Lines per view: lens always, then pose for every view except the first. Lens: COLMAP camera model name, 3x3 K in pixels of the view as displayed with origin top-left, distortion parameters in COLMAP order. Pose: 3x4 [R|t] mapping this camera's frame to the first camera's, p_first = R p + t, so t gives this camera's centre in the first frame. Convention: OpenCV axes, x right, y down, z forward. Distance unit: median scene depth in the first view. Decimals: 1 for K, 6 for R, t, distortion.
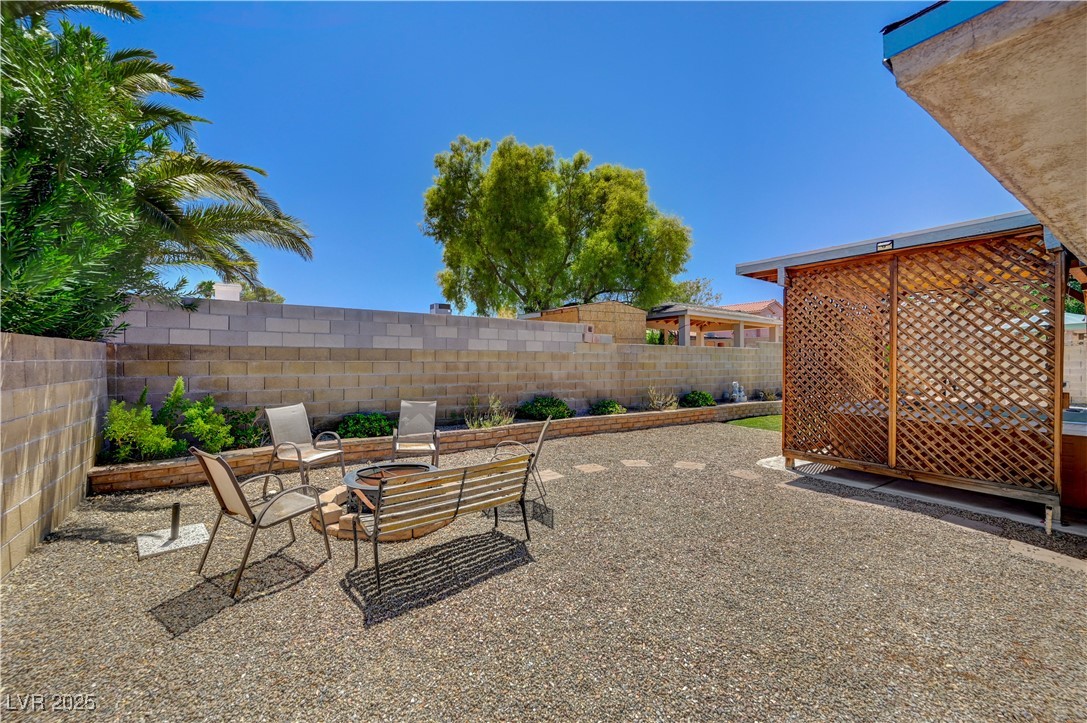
lens RADIAL K [[432.2, 0, 542.1], [0, 432.2, 362.6], [0, 0, 1]] dist [0.003496, 0.003162]
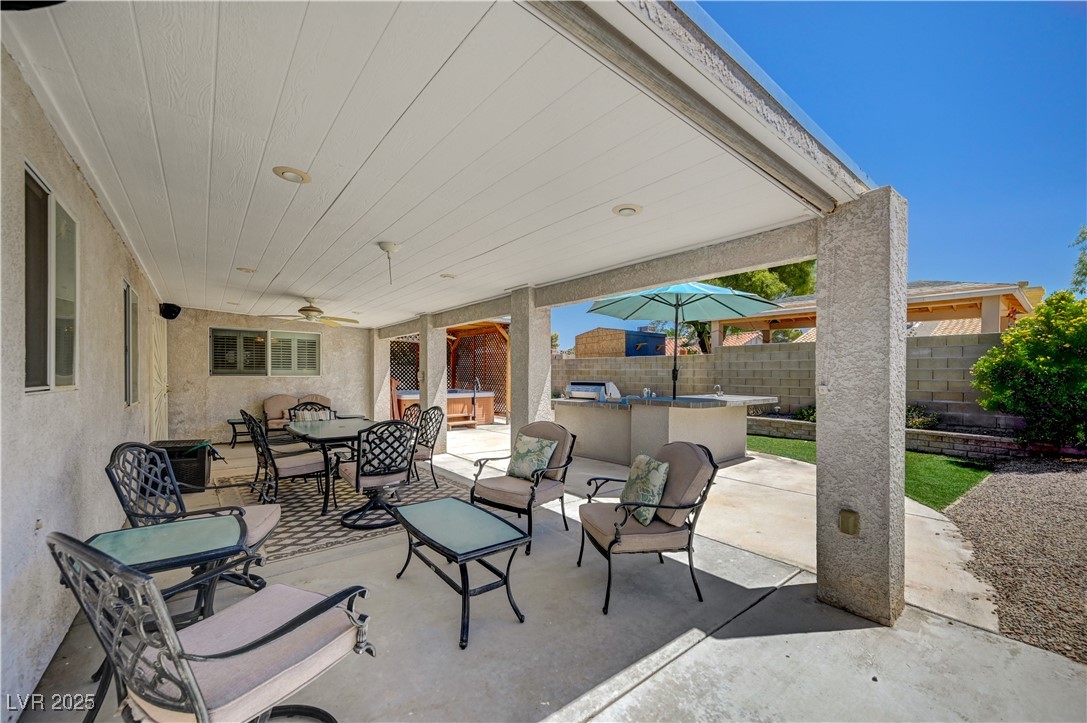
lens RADIAL K [[432.2, 0, 547.5], [0, 432.2, 377.0], [0, 0, 1]] dist [0.003496, 0.003162]
pose [[0.064914, 0.010328, -0.997837, 2.133637], [-0.007211, 0.999925, 0.009881, 0.011138], [0.997865, 0.006554, 0.064984, 0.985831]]
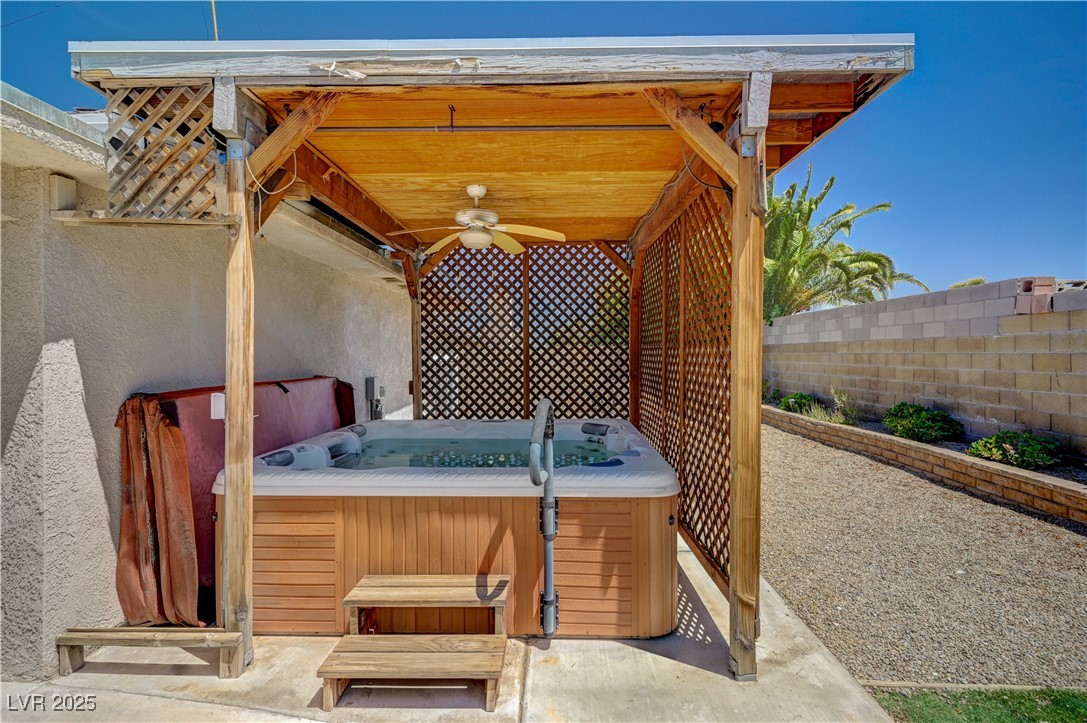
lens RADIAL K [[523.0, 0, 535.8], [0, 523.0, 365.9], [0, 0, 1]] dist [0.001415, 0.001024]
pose [[-0.602276, 0.017227, -0.798102, 1.037855], [-0.000438, 0.999760, 0.021910, 0.000506], [0.798288, 0.013545, -0.602124, 1.025446]]
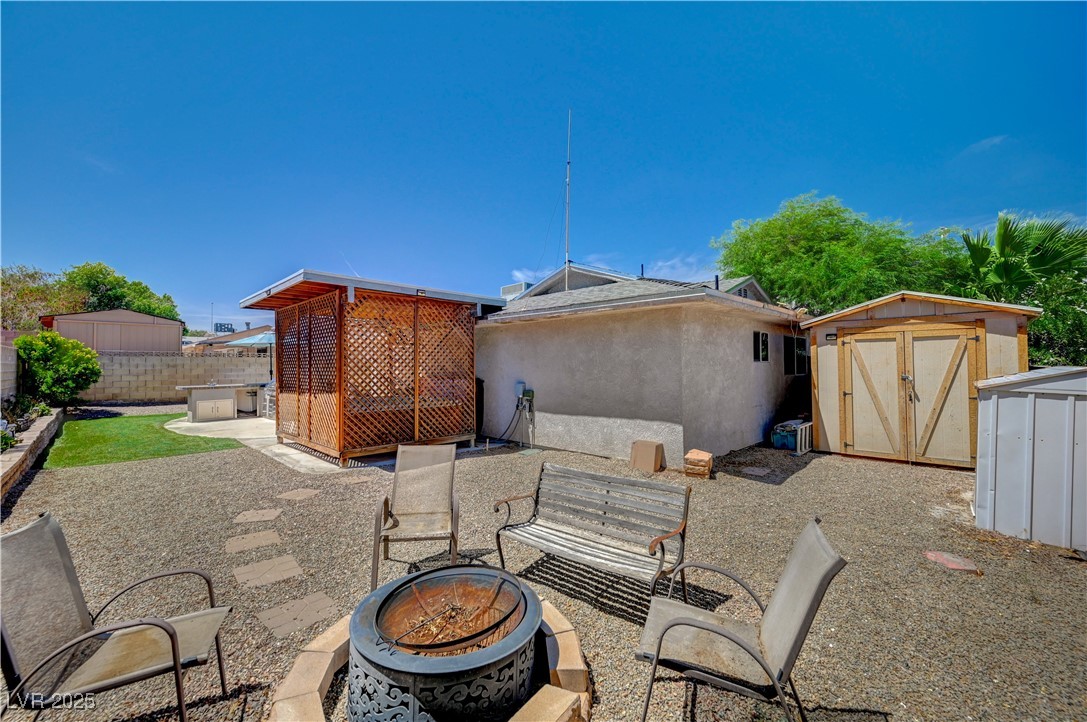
lens RADIAL K [[432.2, 0, 545.3], [0, 432.2, 358.8], [0, 0, 1]] dist [0.003496, 0.003162]
pose [[-0.186260, 0.015277, 0.982382, -0.440091], [0.004952, 0.999881, -0.014610, -0.010550], [-0.982488, 0.002143, -0.186313, 0.502449]]
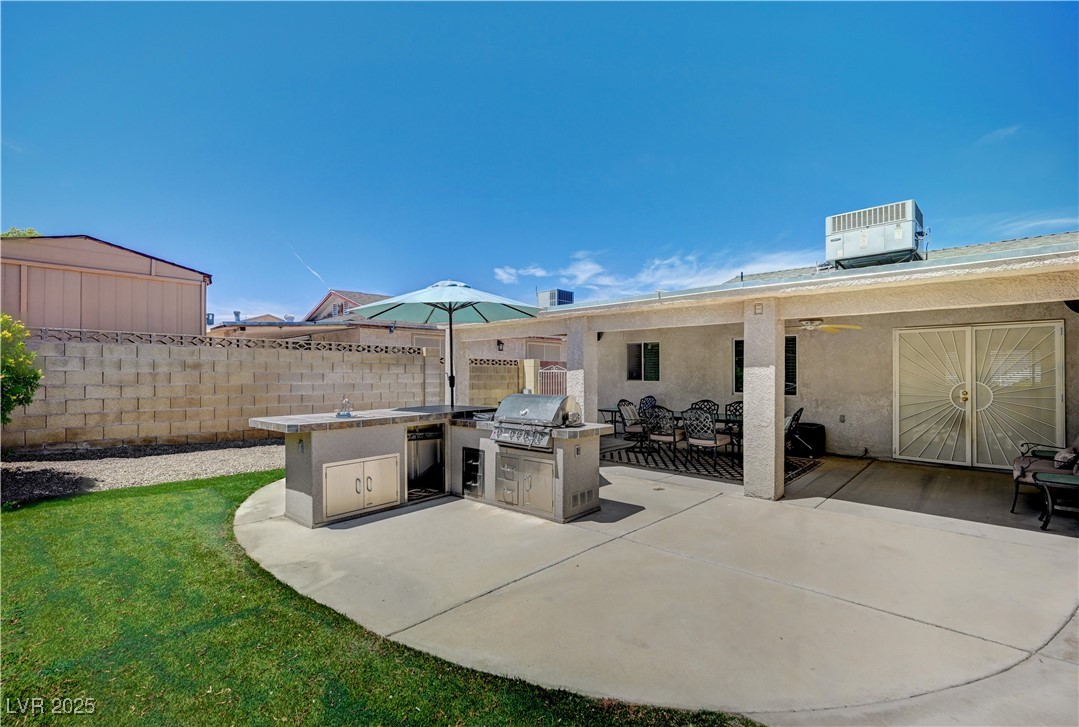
lens RADIAL K [[484.5, 0, 540.5], [0, 484.5, 374.9], [0, 0, 1]] dist [-0.002232, 0.003330]
pose [[-0.194996, -0.003768, 0.980797, 0.632119], [0.002118, 0.999989, 0.004263, 0.000515], [-0.980802, 0.002909, -0.194986, 1.251768]]
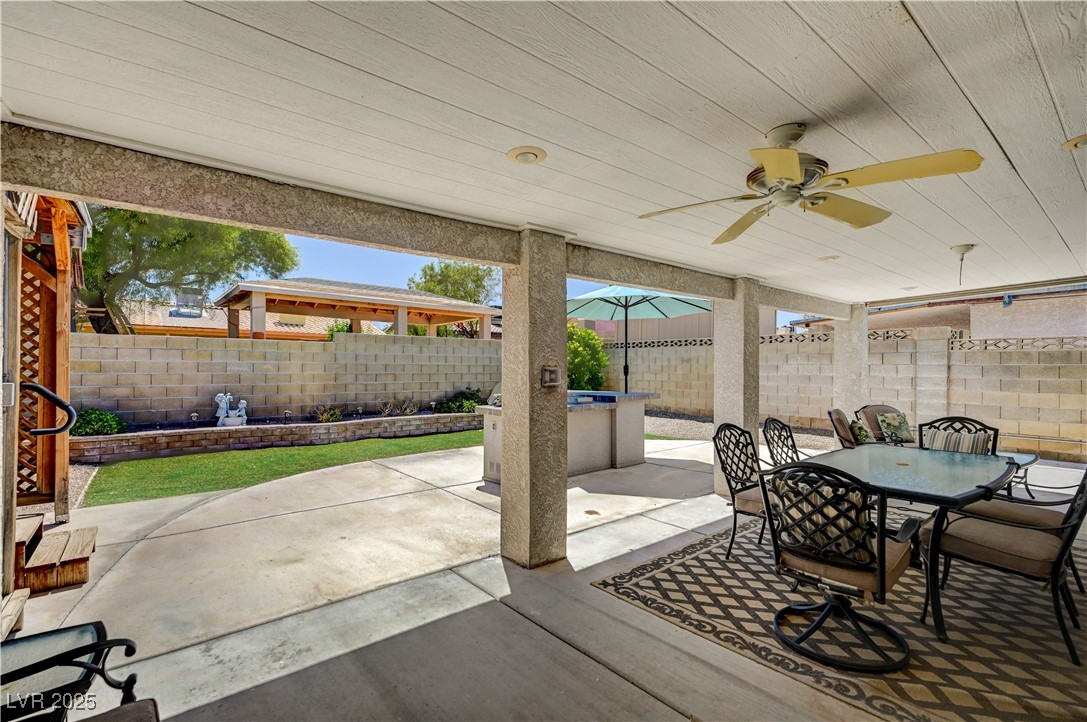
lens RADIAL K [[488.1, 0, 550.6], [0, 488.1, 365.1], [0, 0, 1]] dist [-0.002232, 0.003330]
pose [[0.996757, 0.003054, 0.080410, 1.222777], [-0.002281, 0.999950, -0.009699, 0.013549], [-0.080435, 0.009484, 0.996715, 0.383520]]
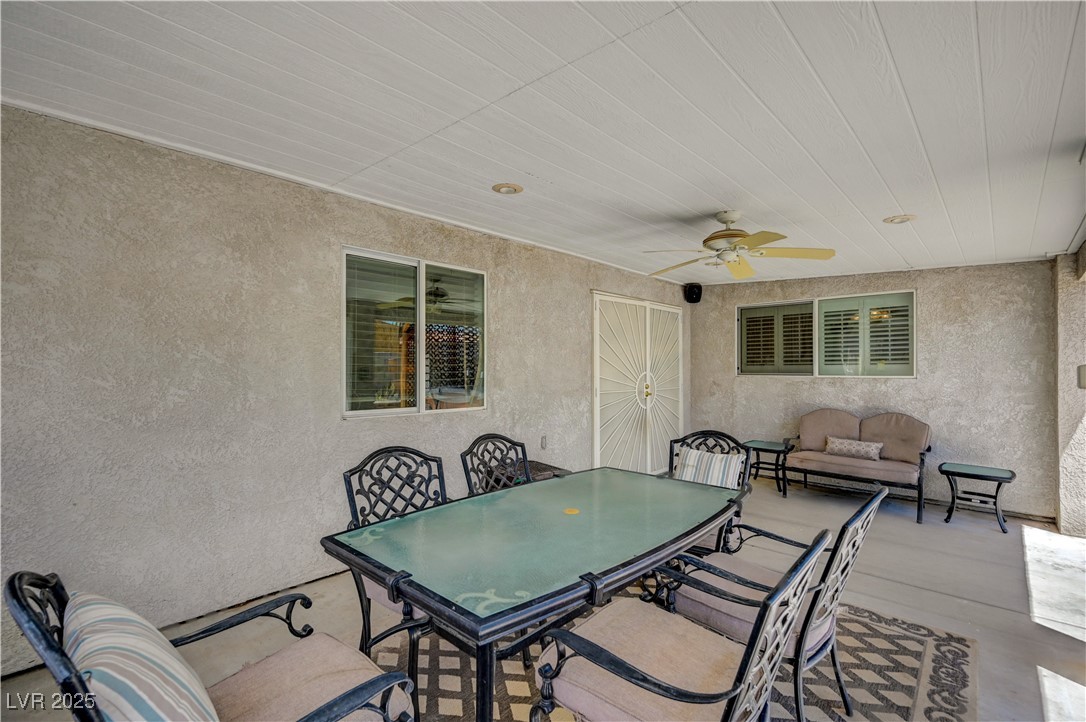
lens RADIAL K [[487.7, 0, 553.7], [0, 487.7, 358.3], [0, 0, 1]] dist [-0.002232, 0.003330]
pose [[-0.976591, -0.004303, -0.215063, 1.589102], [0.001327, 0.999660, -0.026027, 0.016065], [0.215102, -0.025703, -0.976253, 0.983119]]
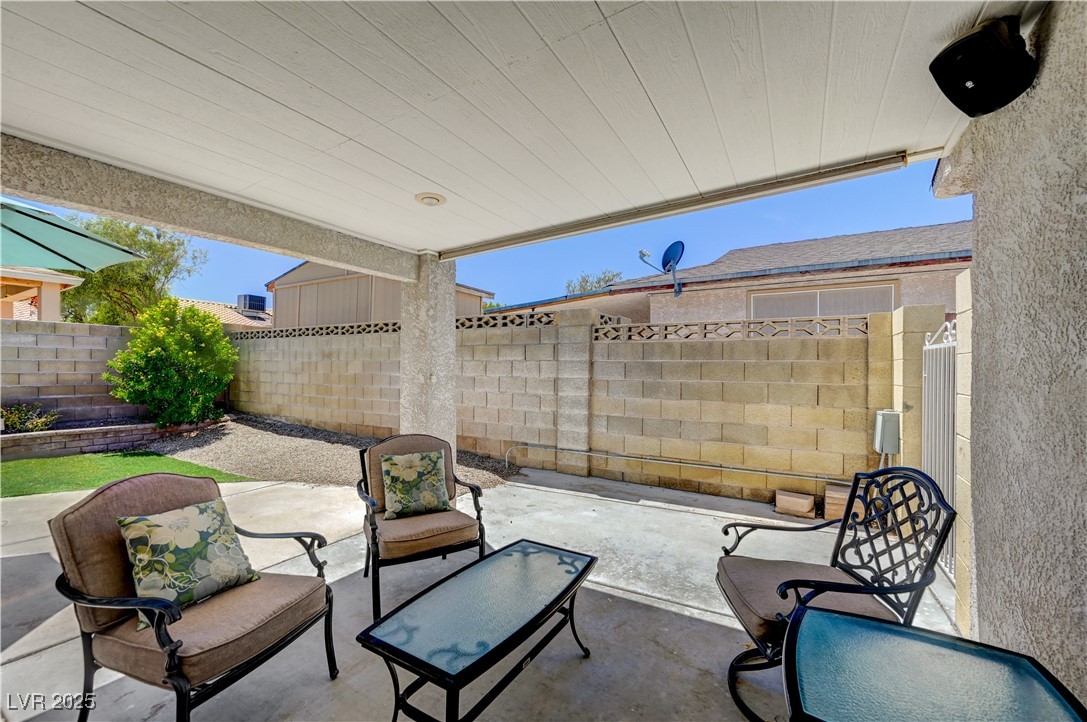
lens RADIAL K [[432.2, 0, 551.6], [0, 432.2, 367.7], [0, 0, 1]] dist [0.003496, 0.003162]
pose [[0.902930, 0.001675, 0.429784, 1.758569], [-0.000710, 0.999997, -0.002407, 0.012953], [-0.429787, 0.001868, 0.902929, 0.741640]]
